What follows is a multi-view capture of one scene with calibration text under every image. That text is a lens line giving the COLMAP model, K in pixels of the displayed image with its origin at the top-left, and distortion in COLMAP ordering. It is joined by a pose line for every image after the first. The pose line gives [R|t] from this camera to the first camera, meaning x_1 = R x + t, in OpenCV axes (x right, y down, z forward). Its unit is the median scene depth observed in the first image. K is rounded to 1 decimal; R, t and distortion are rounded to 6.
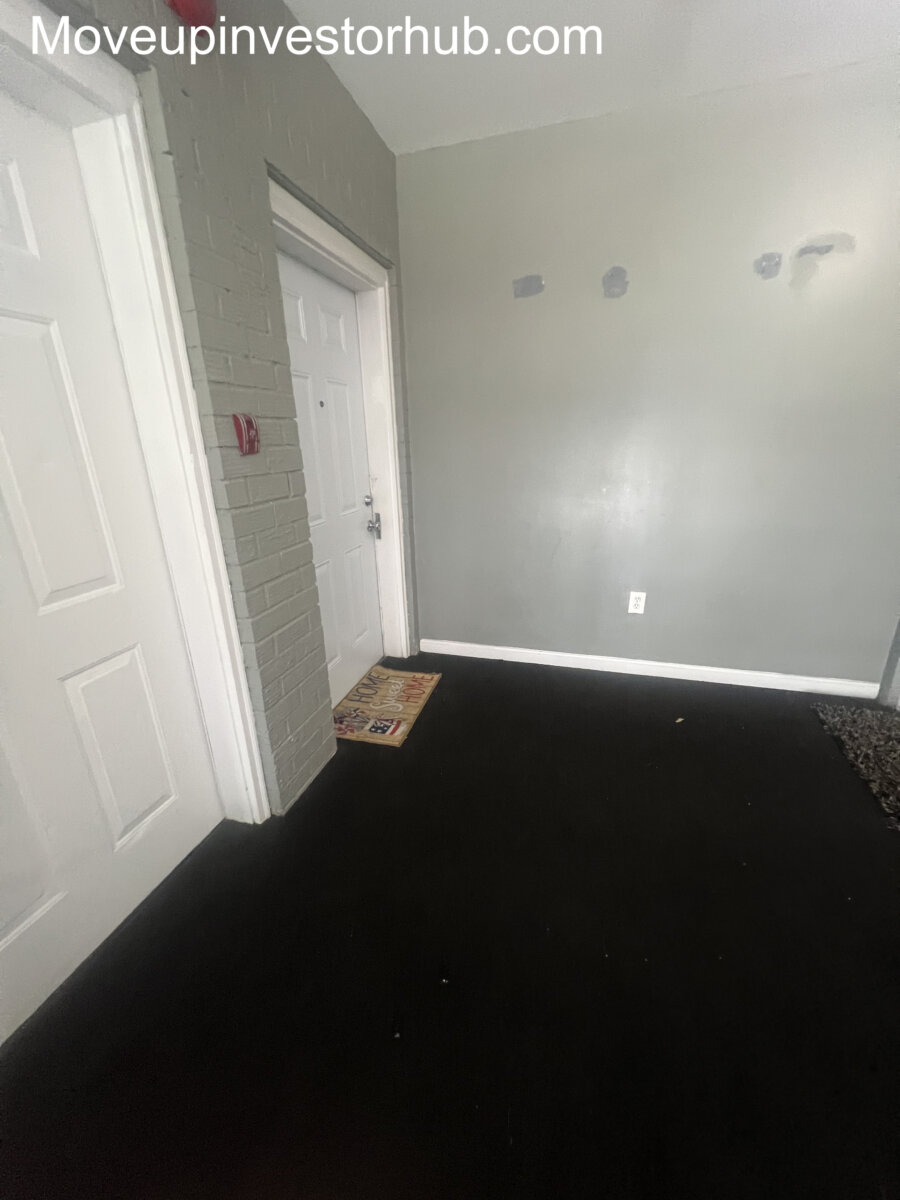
lens RADIAL K [[479.0, 0, 451.3], [0, 479.0, 599.3], [0, 0, 1]] dist [-0.002211, 0.000430]
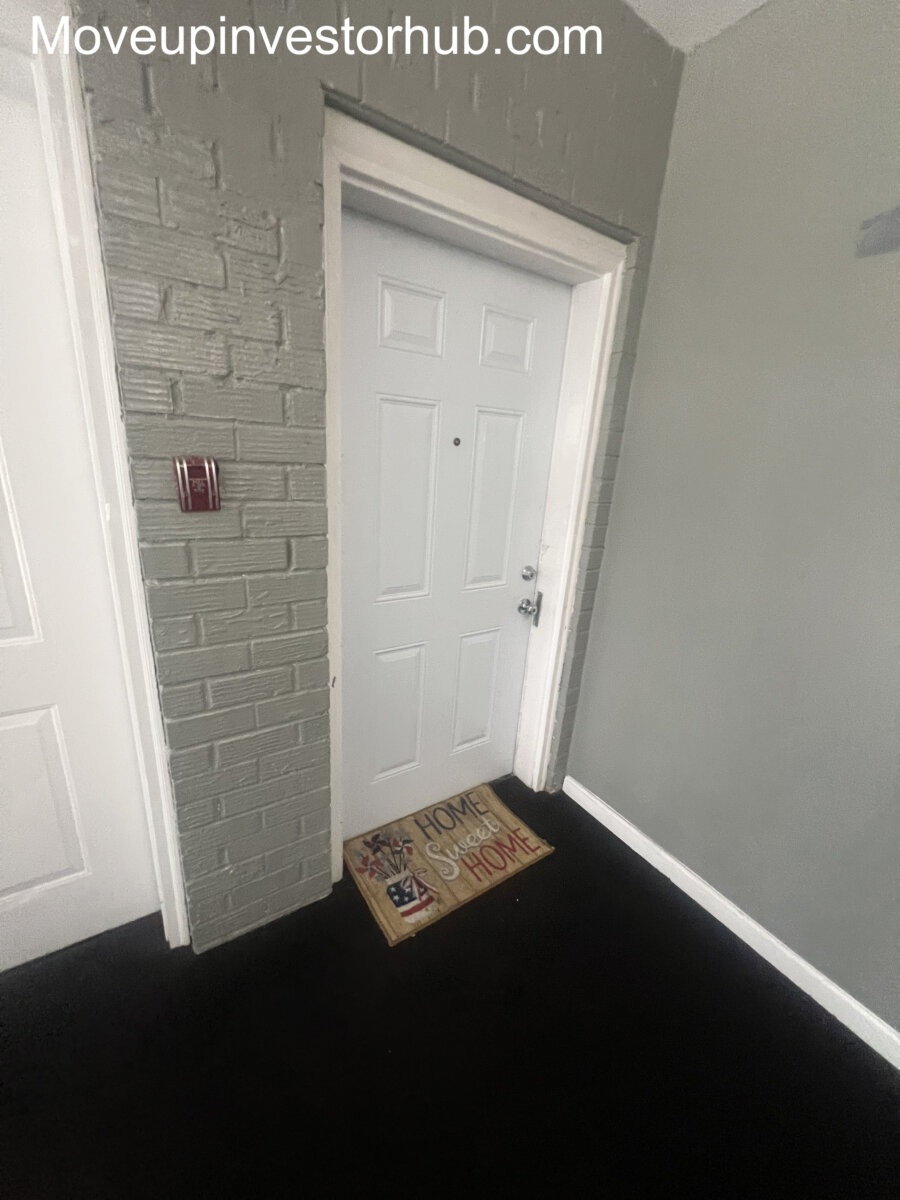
lens RADIAL K [[479.0, 0, 449.5], [0, 479.0, 600.5], [0, 0, 1]] dist [-0.002211, 0.000430]
pose [[0.755767, 0.272222, -0.595576, 0.213395], [-0.292972, 0.953959, 0.064258, -0.214942], [0.585648, 0.125923, 0.800725, 0.429308]]
